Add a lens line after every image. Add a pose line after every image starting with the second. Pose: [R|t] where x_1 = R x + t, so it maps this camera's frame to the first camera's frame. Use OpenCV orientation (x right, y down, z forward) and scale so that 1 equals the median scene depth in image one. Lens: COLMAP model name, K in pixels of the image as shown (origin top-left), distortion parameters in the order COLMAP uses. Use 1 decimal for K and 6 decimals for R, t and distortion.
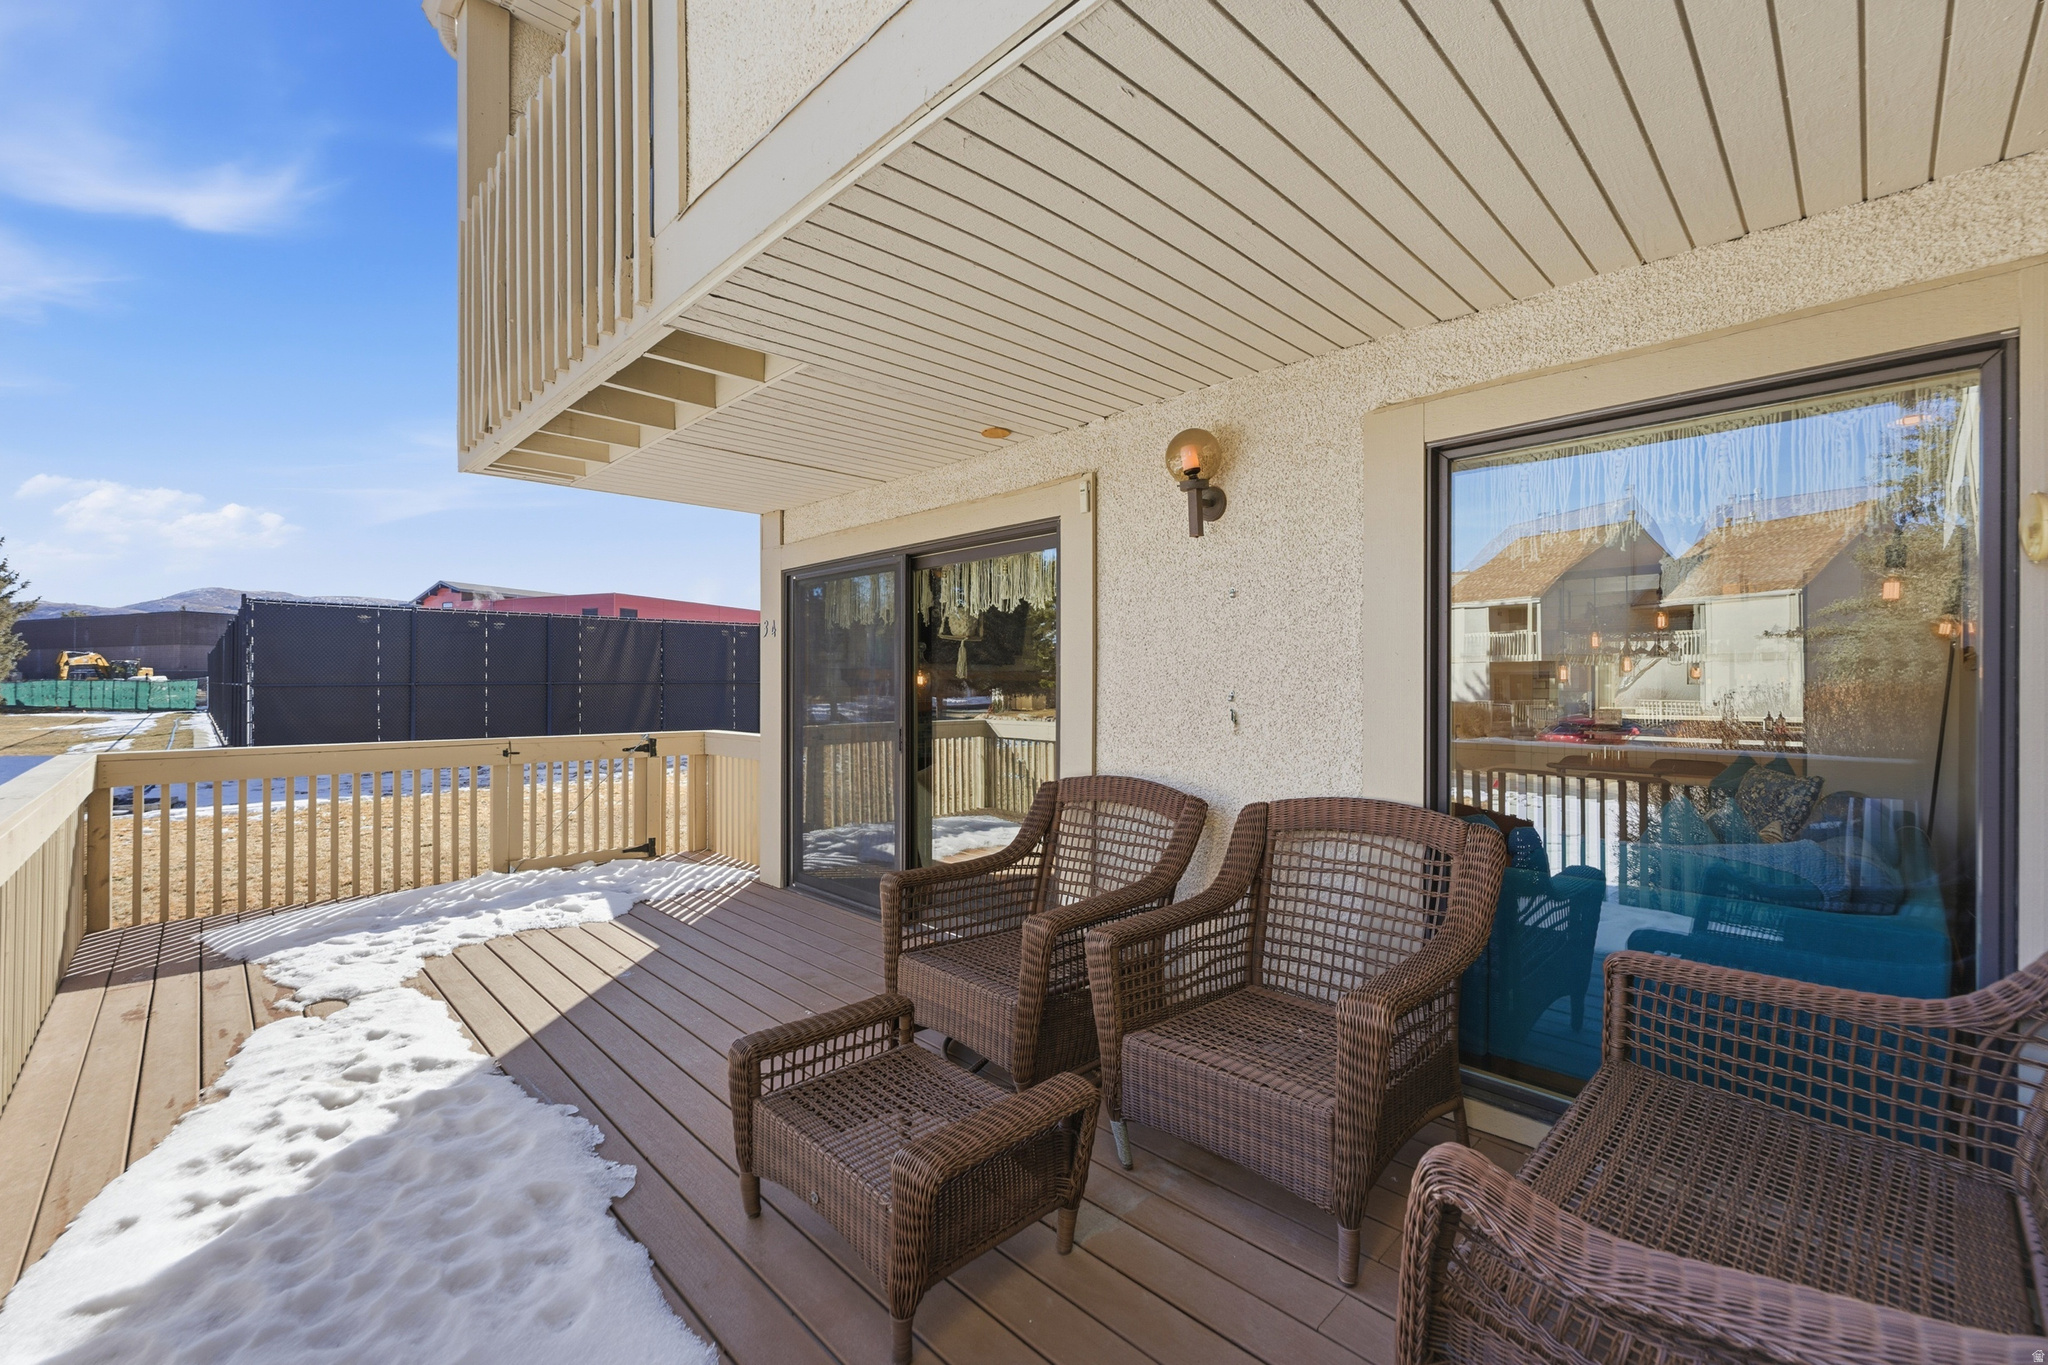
lens RADIAL K [[866.3, 0, 1024.0], [0, 866.3, 682.5], [0, 0, 1]] dist [-0.000008, -0.000005]
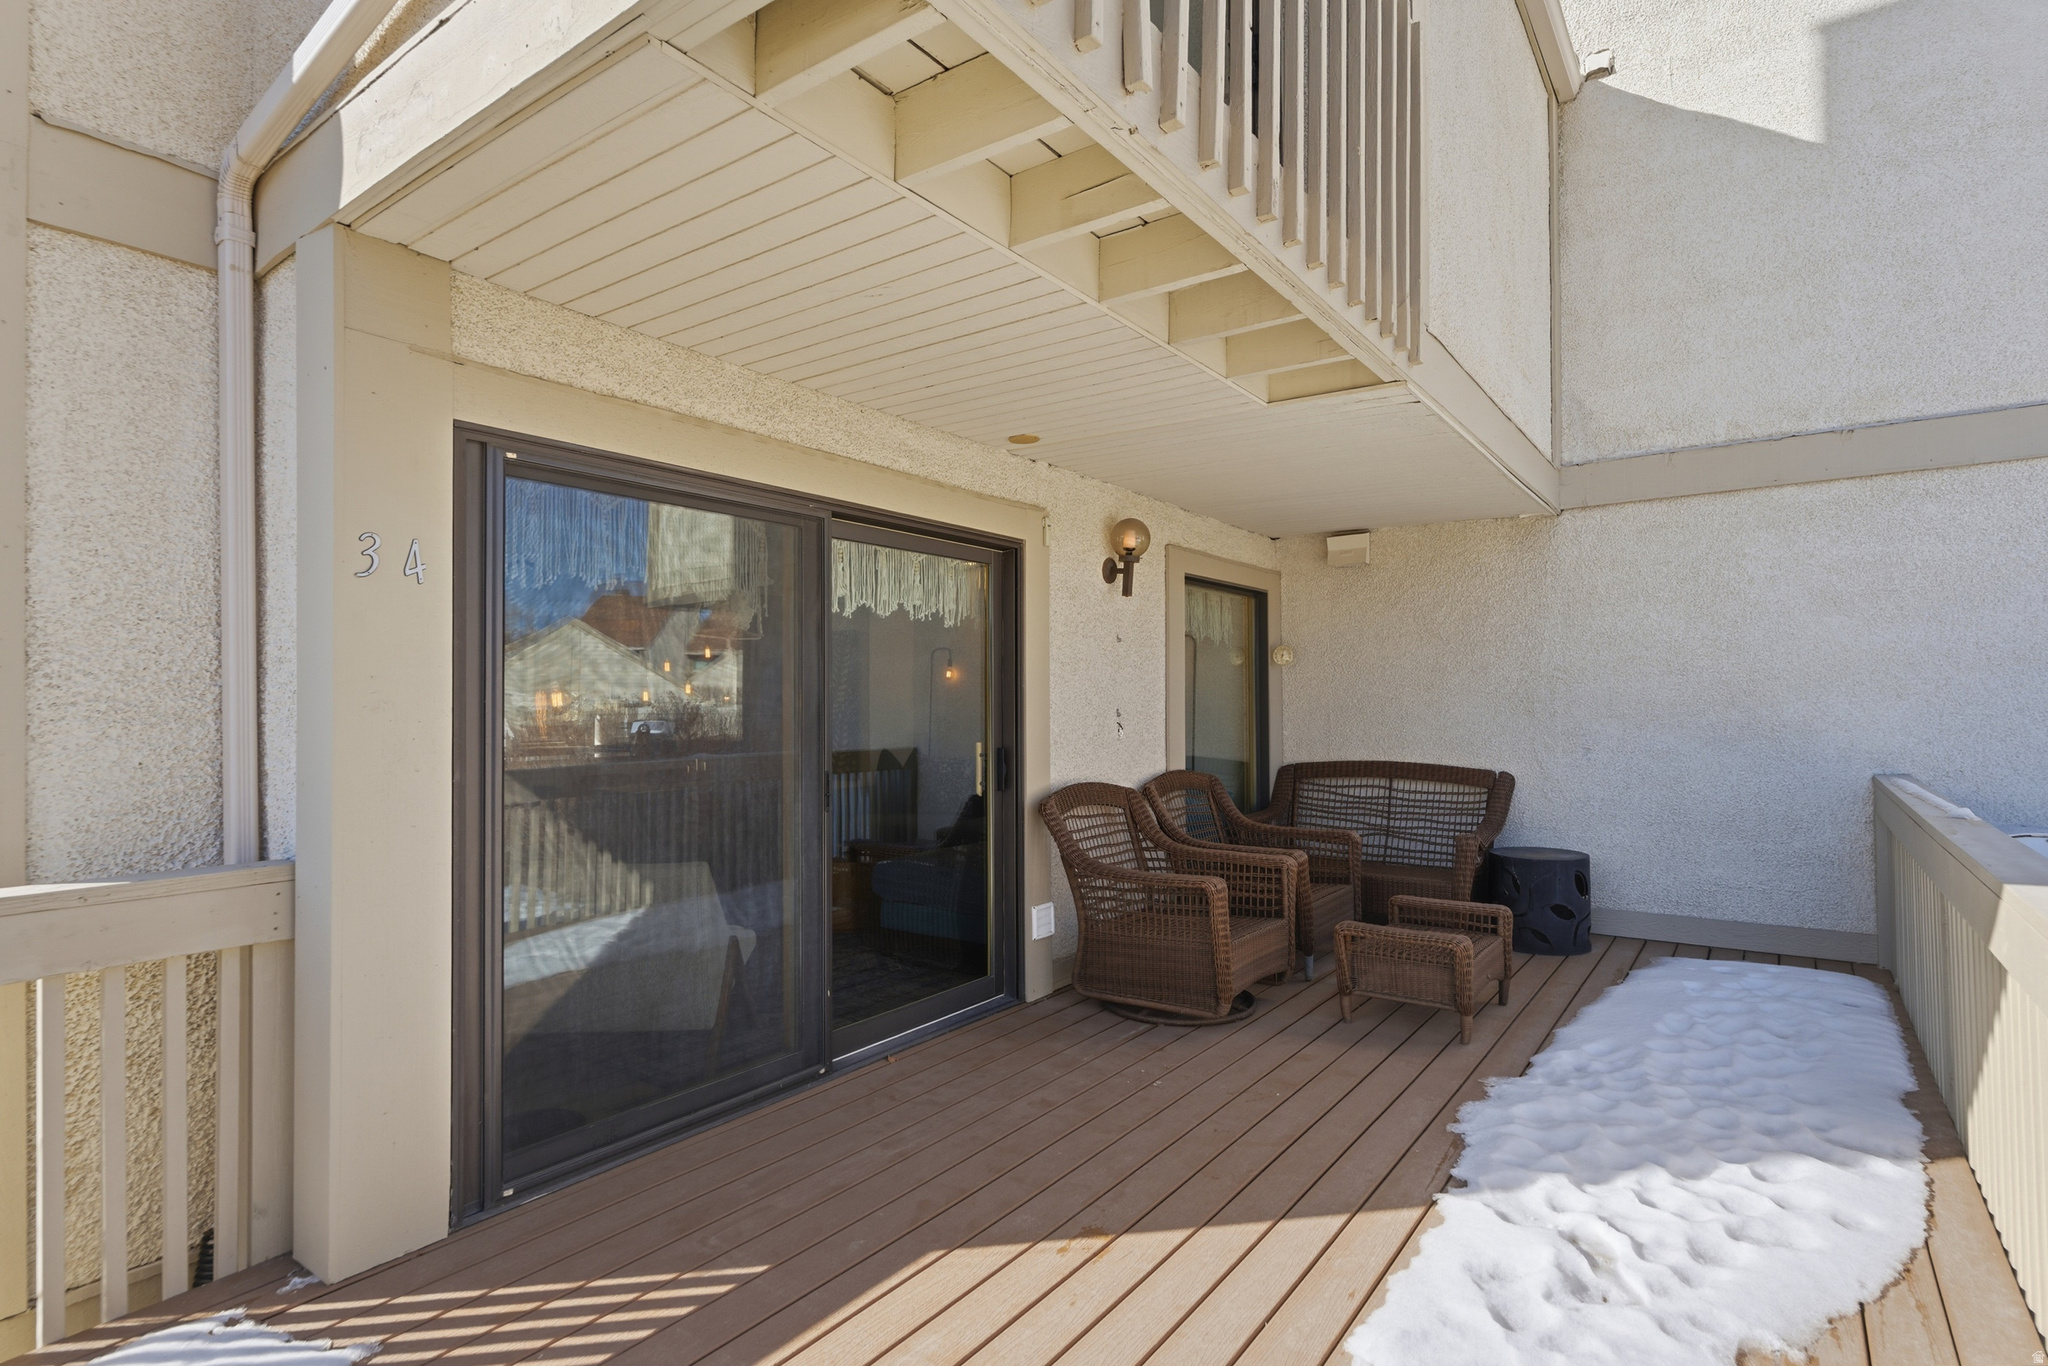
lens RADIAL K [[1055.8, 0, 1024.0], [0, 1055.8, 683.0], [0, 0, 1]] dist [-0.001605, -0.000194]
pose [[-0.187277, 0.014480, 0.982200, -1.339443], [-0.000485, 0.999890, -0.014833, -0.006080], [-0.982307, -0.003255, -0.187249, 1.402754]]
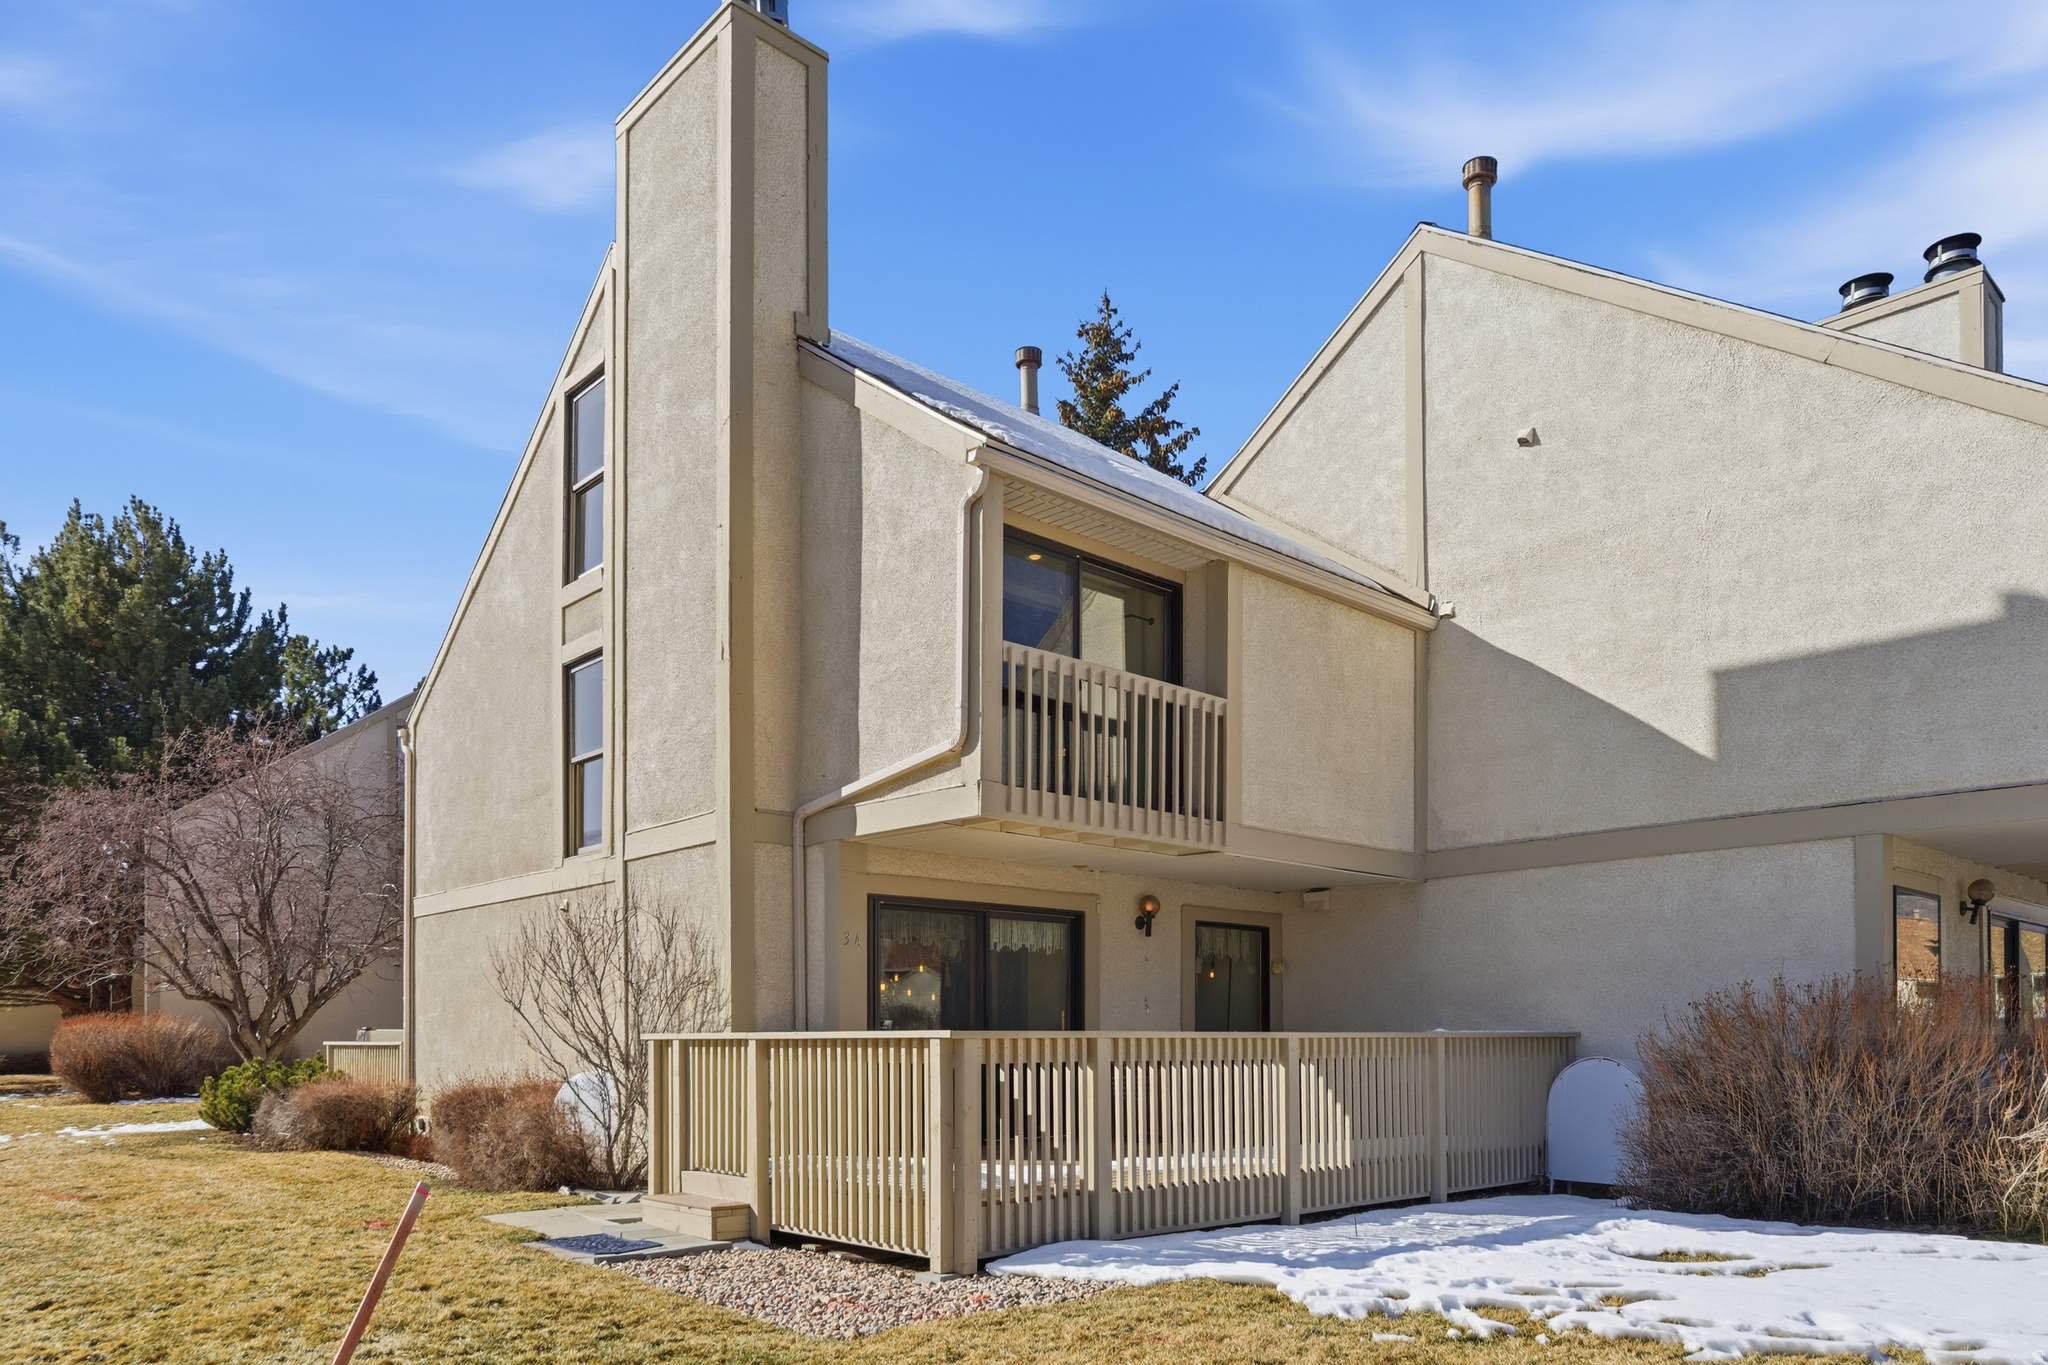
lens RADIAL K [[1359.6, 0, 1024.0], [0, 1359.6, 682.5], [0, 0, 1]] dist [-0.000067, 0.000092]
pose [[0.011485, 0.244403, 0.969606, -3.748927], [-0.005658, 0.969670, -0.244352, 0.086725], [-0.999918, -0.002680, 0.012519, 1.262233]]
